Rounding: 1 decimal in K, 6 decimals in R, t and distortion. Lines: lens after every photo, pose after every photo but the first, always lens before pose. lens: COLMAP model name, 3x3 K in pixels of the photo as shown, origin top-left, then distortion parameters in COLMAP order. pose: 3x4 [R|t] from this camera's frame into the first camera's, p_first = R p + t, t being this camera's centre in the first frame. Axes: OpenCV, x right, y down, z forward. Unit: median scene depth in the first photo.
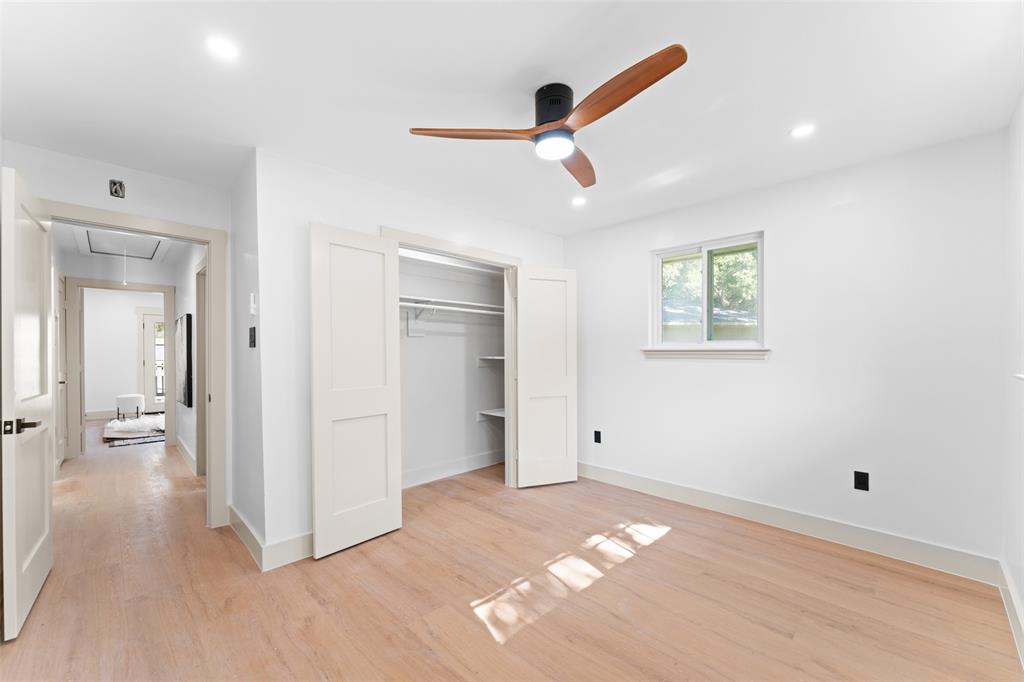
lens RADIAL K [[415.1, 0, 509.9], [0, 415.1, 353.0], [0, 0, 1]] dist [0.000394, 0.000076]
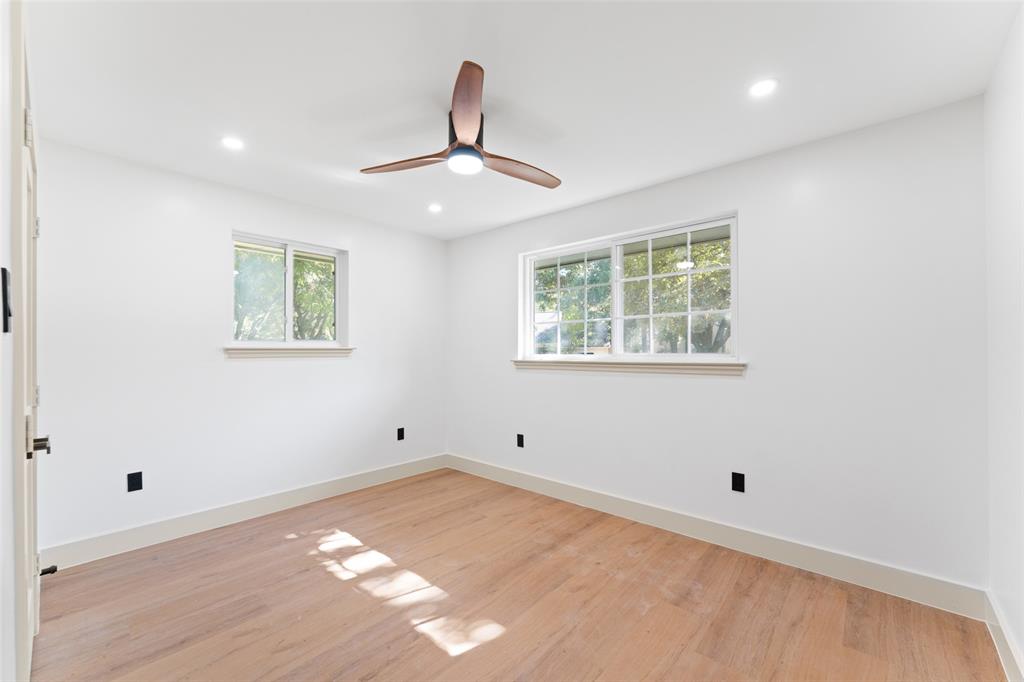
lens RADIAL K [[409.9, 0, 507.7], [0, 409.9, 347.3], [0, 0, 1]] dist [-0.000456, 0.000207]
pose [[-0.058238, 0.007450, 0.998275, -0.641013], [0.002952, 0.999969, -0.007290, -0.002088], [-0.998298, 0.002523, -0.058258, 0.631033]]
